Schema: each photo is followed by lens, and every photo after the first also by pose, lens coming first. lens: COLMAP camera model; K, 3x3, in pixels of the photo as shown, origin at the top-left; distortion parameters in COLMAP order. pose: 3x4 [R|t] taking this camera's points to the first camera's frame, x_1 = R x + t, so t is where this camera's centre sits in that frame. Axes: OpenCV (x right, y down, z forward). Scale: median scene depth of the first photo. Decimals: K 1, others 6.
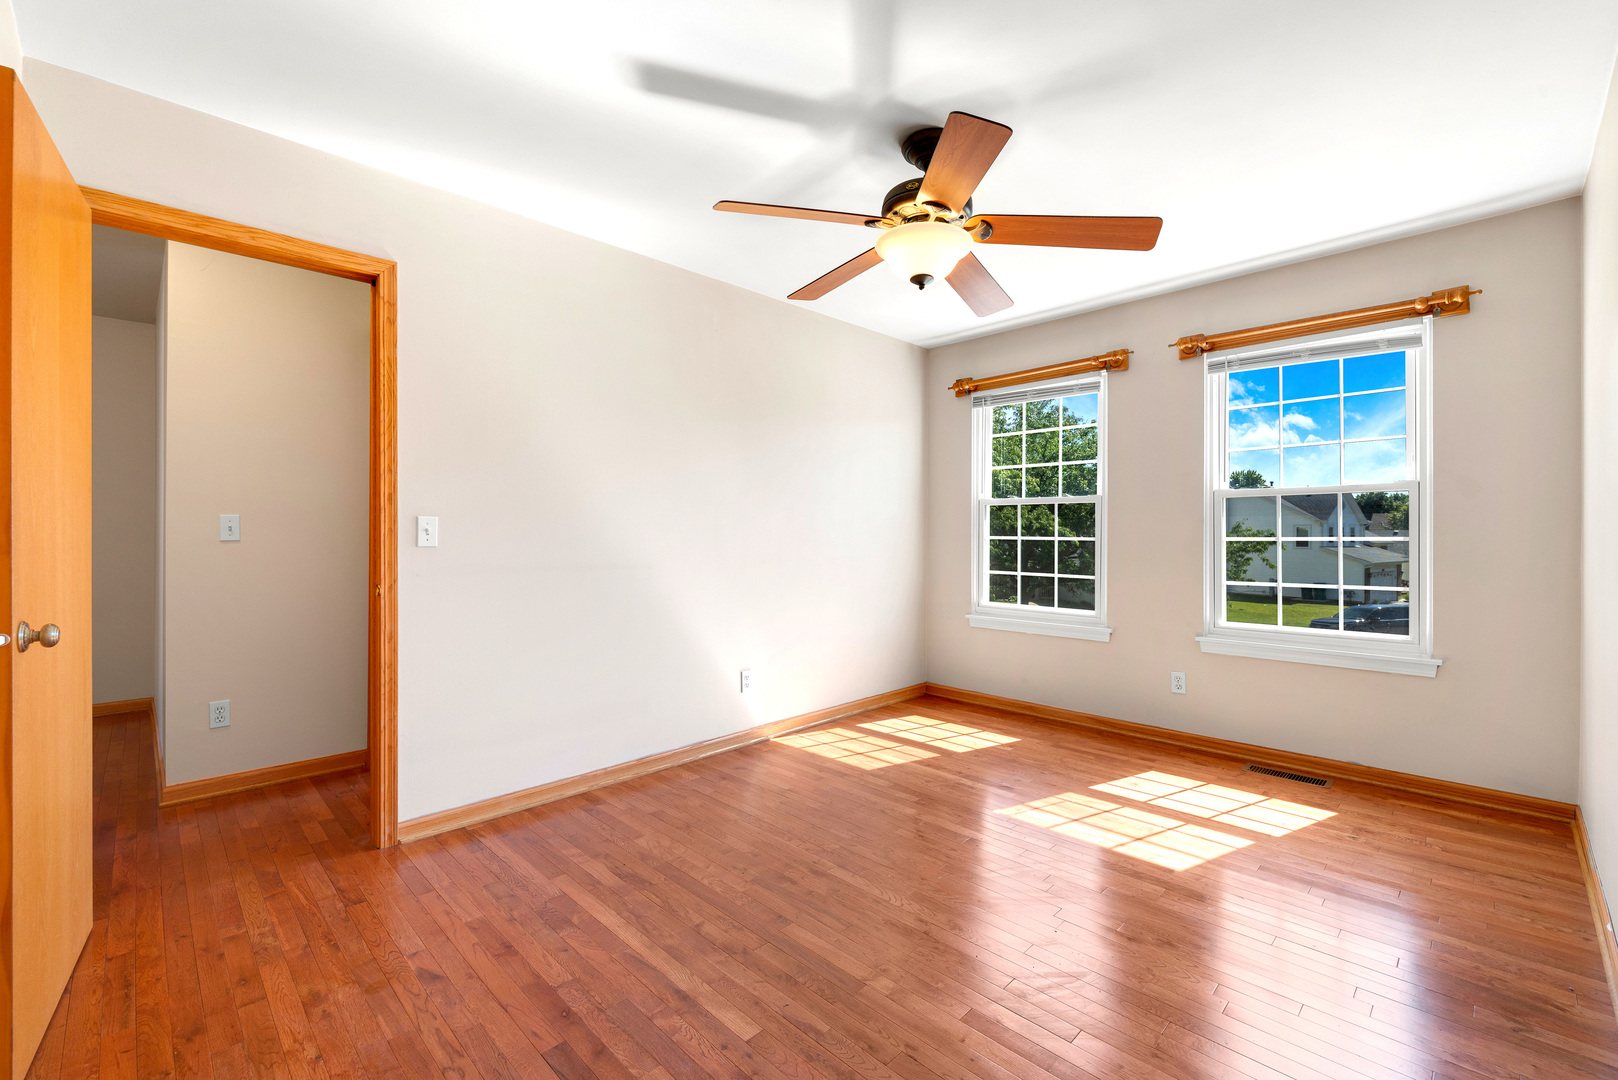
lens RADIAL K [[698.7, 0, 812.4], [0, 698.7, 542.7], [0, 0, 1]] dist [0.010473, 0.000311]
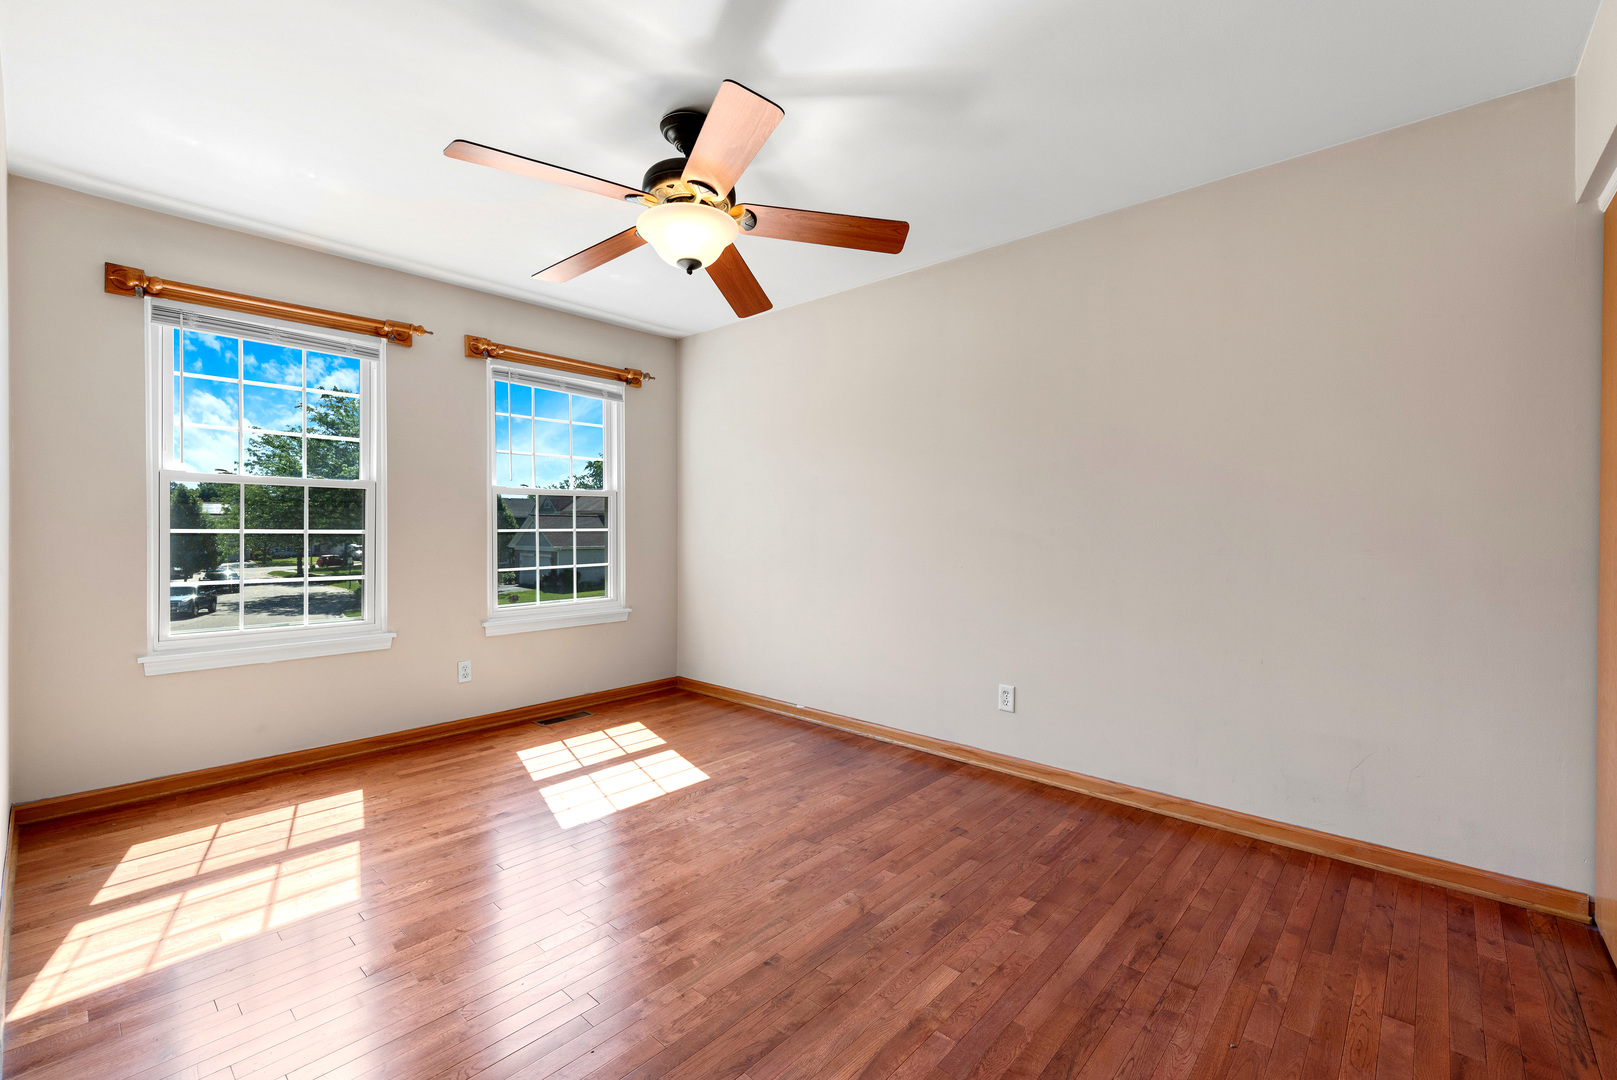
lens RADIAL K [[698.2, 0, 801.5], [0, 698.2, 525.2], [0, 0, 1]] dist [0.010473, 0.000311]
pose [[-0.058391, 0.003211, 0.998289, -0.537700], [0.012929, 0.999913, -0.002460, -0.004156], [-0.998210, 0.012764, -0.058428, 0.584796]]
